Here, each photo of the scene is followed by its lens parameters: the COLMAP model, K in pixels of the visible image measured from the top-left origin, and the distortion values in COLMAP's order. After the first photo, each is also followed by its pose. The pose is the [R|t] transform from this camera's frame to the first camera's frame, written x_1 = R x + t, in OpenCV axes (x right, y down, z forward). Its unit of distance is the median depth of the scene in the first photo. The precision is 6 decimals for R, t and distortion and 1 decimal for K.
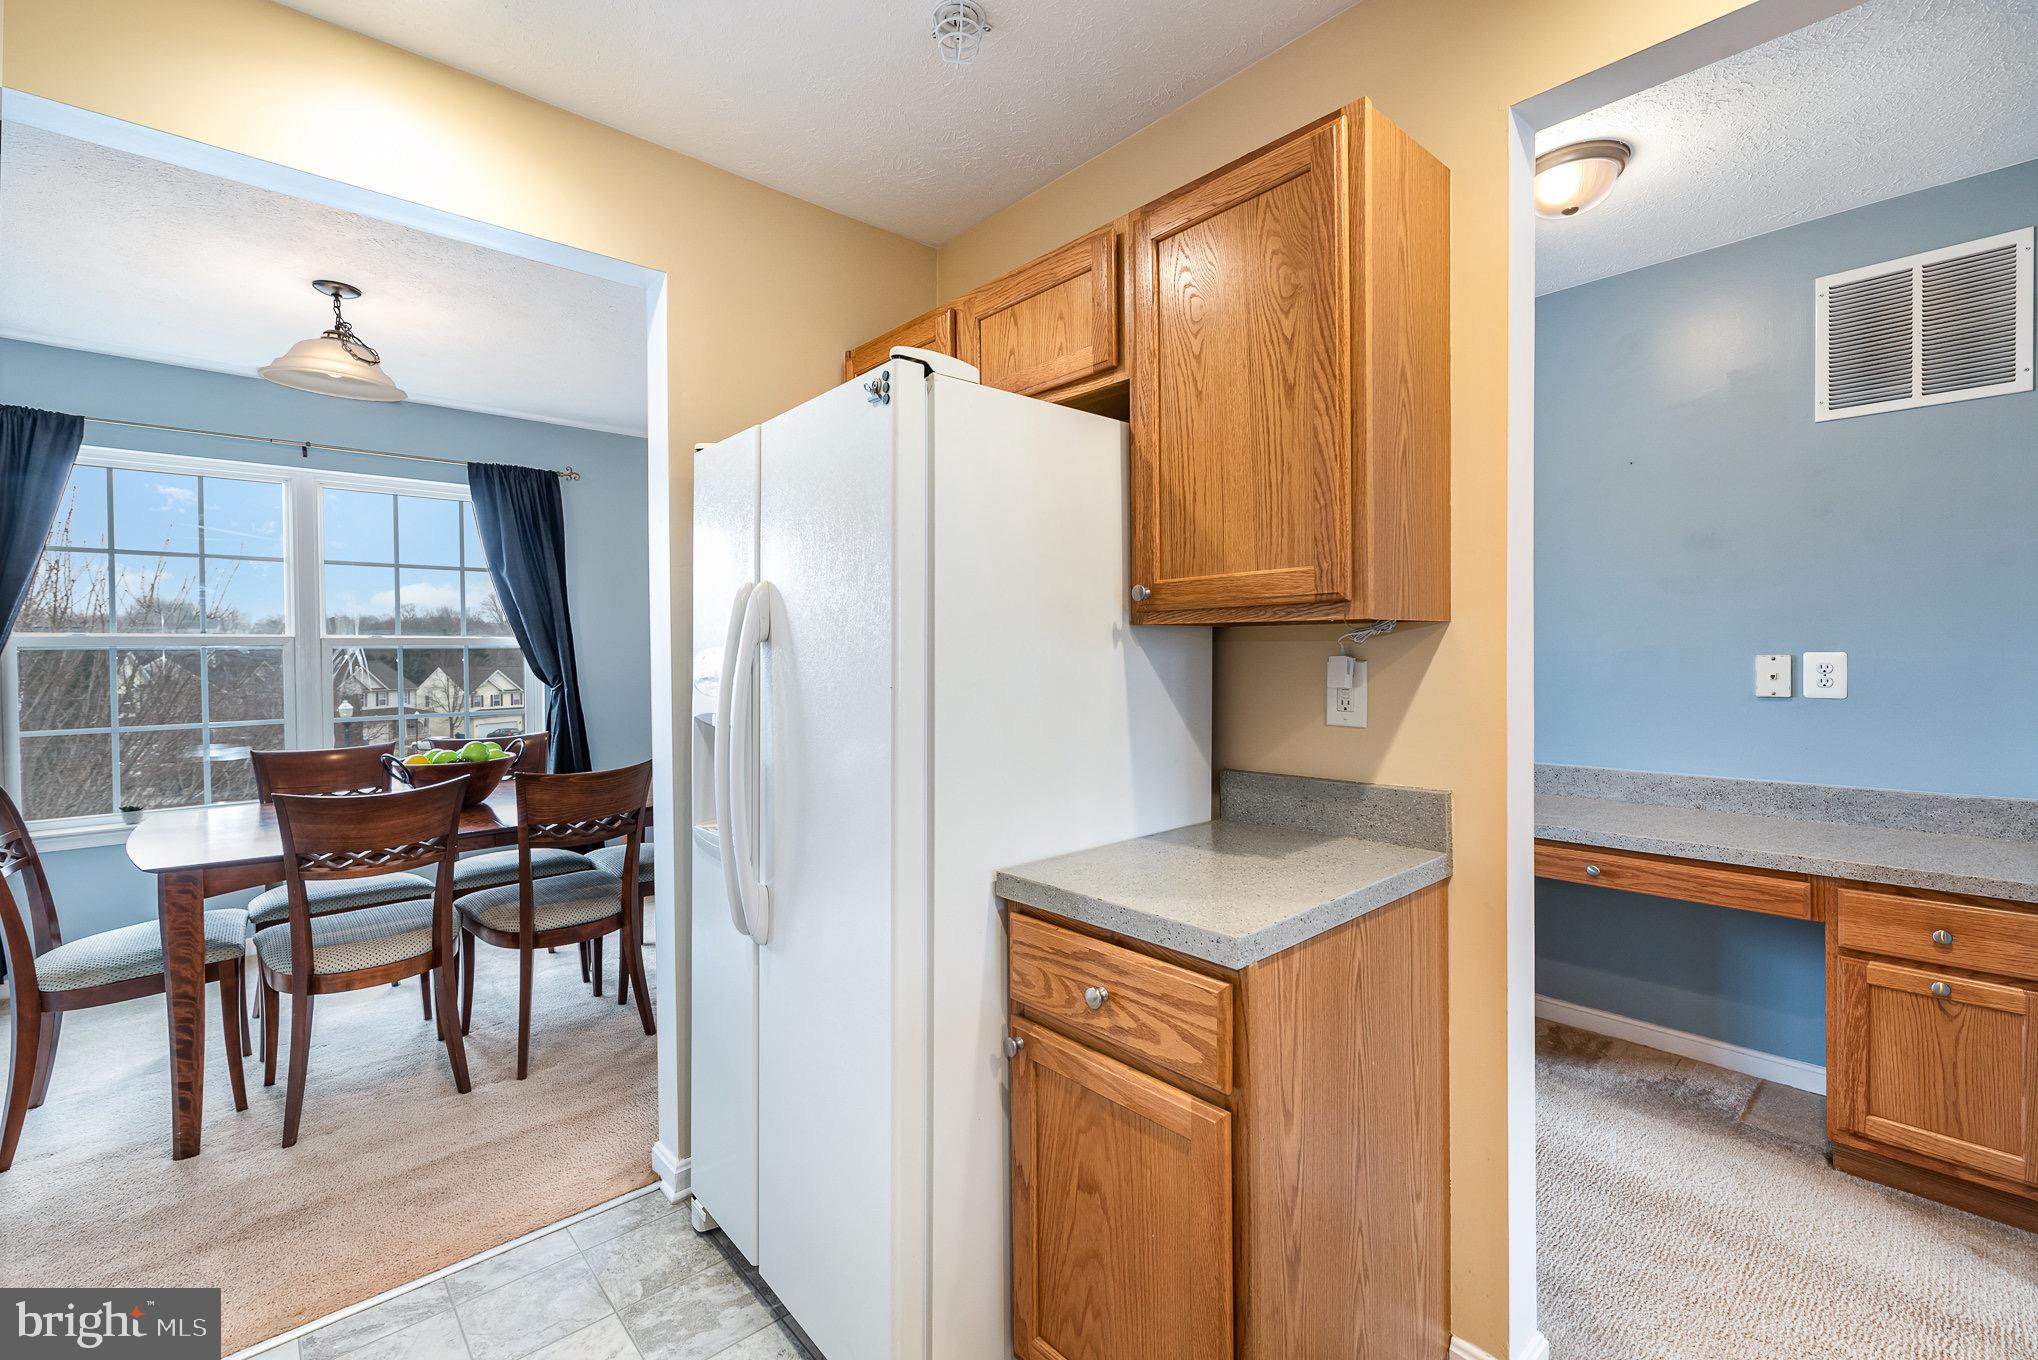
lens RADIAL K [[881.1, 0, 1014.4], [0, 881.1, 663.7], [0, 0, 1]] dist [0.000923, -0.000462]
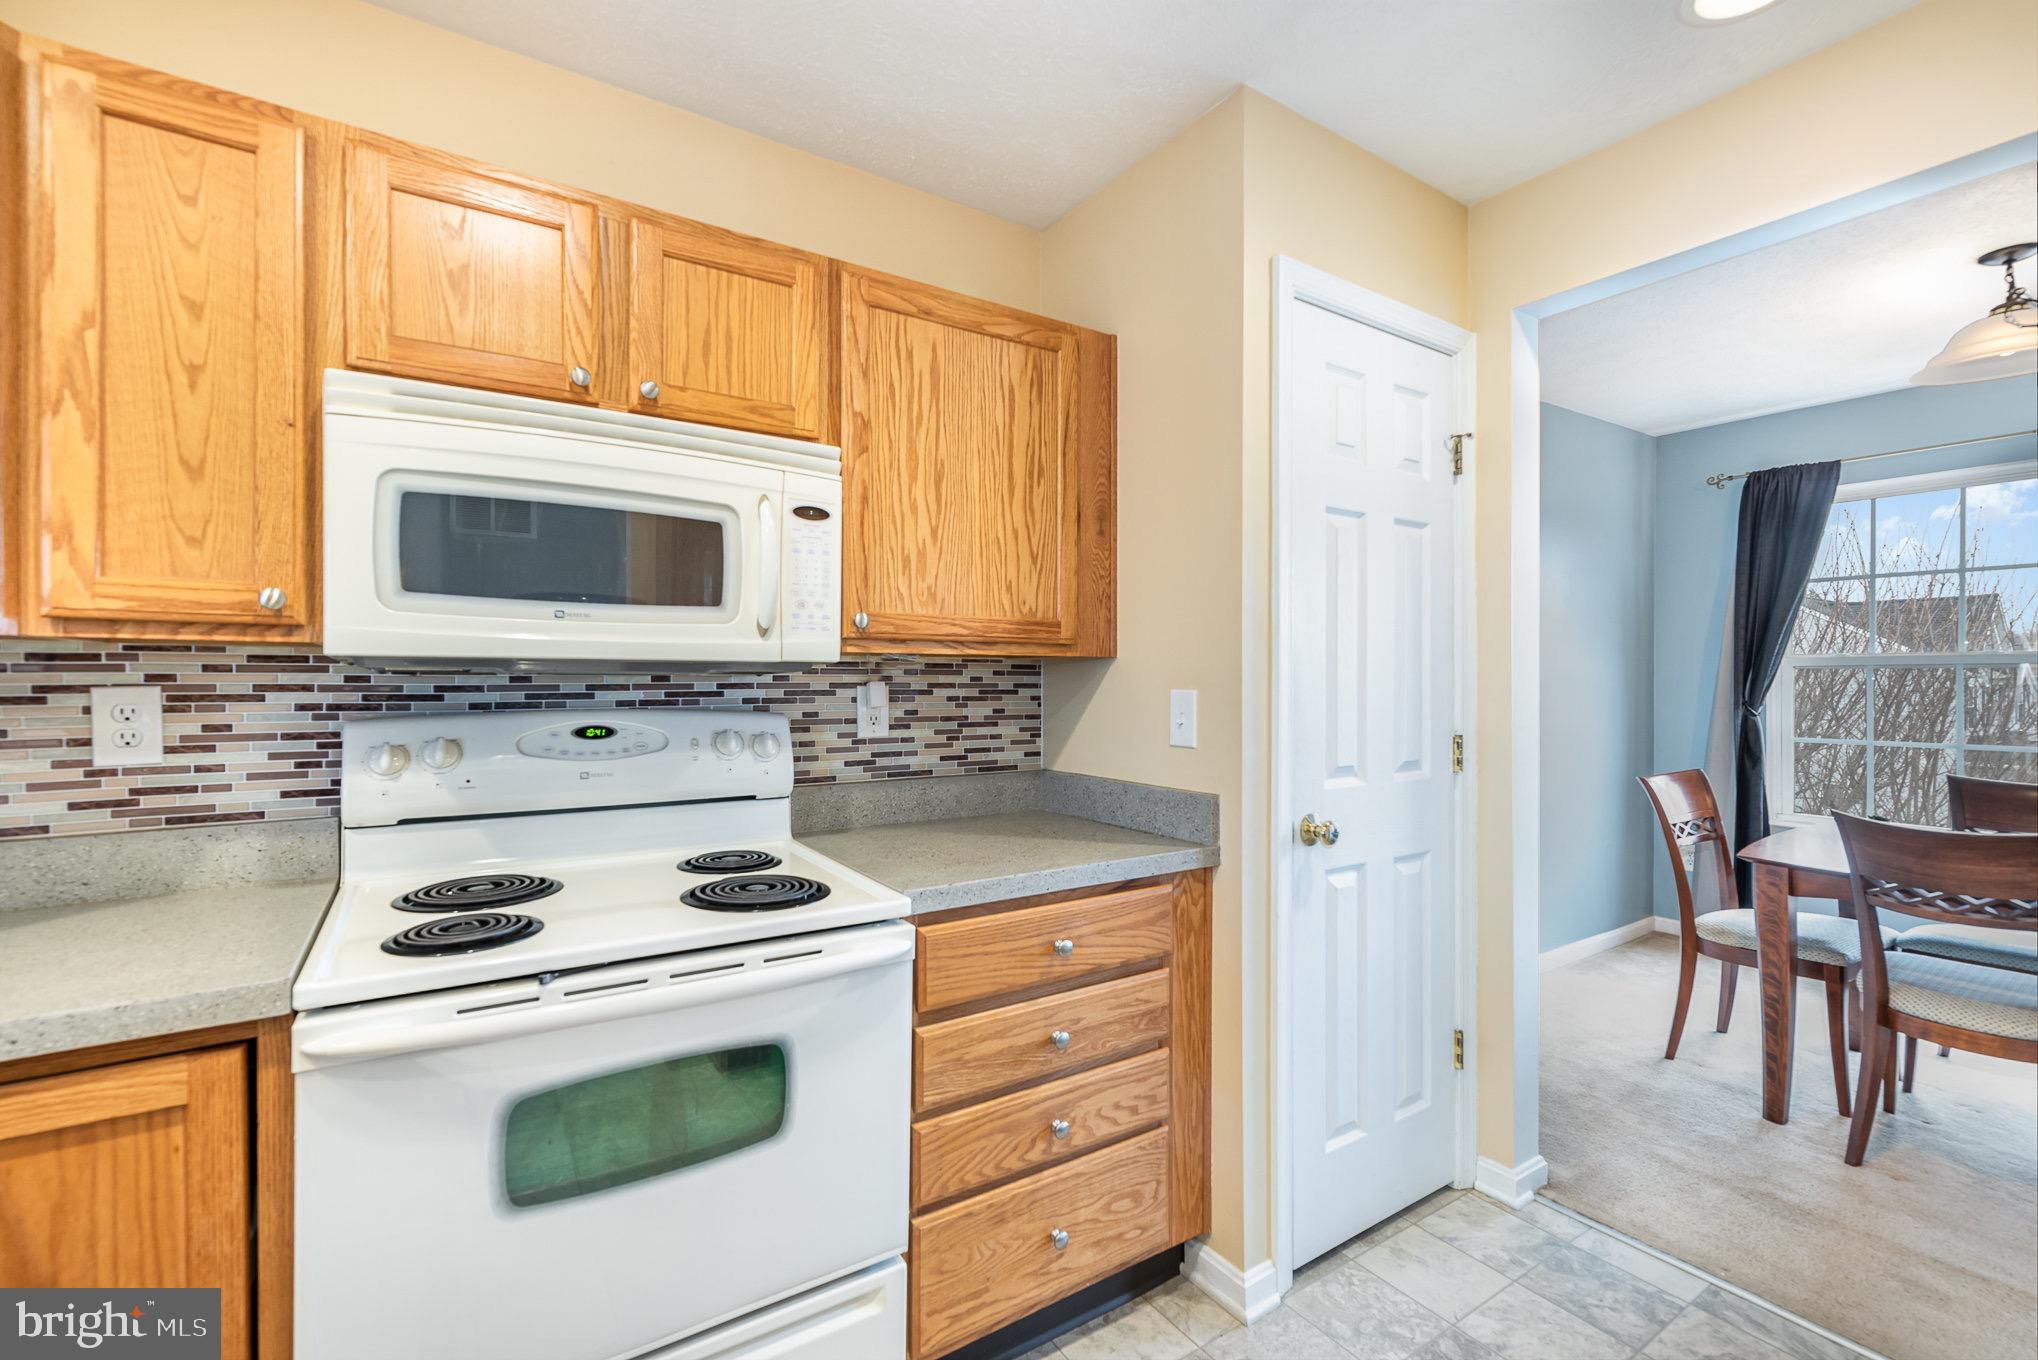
lens RADIAL K [[881.1, 0, 1020.0], [0, 881.1, 682.4], [0, 0, 1]] dist [0.000923, -0.000462]
pose [[-0.147601, 0.014951, -0.988934, 0.292219], [-0.009577, 0.999817, 0.016545, -0.008263], [0.989001, 0.011914, -0.147431, 0.200552]]
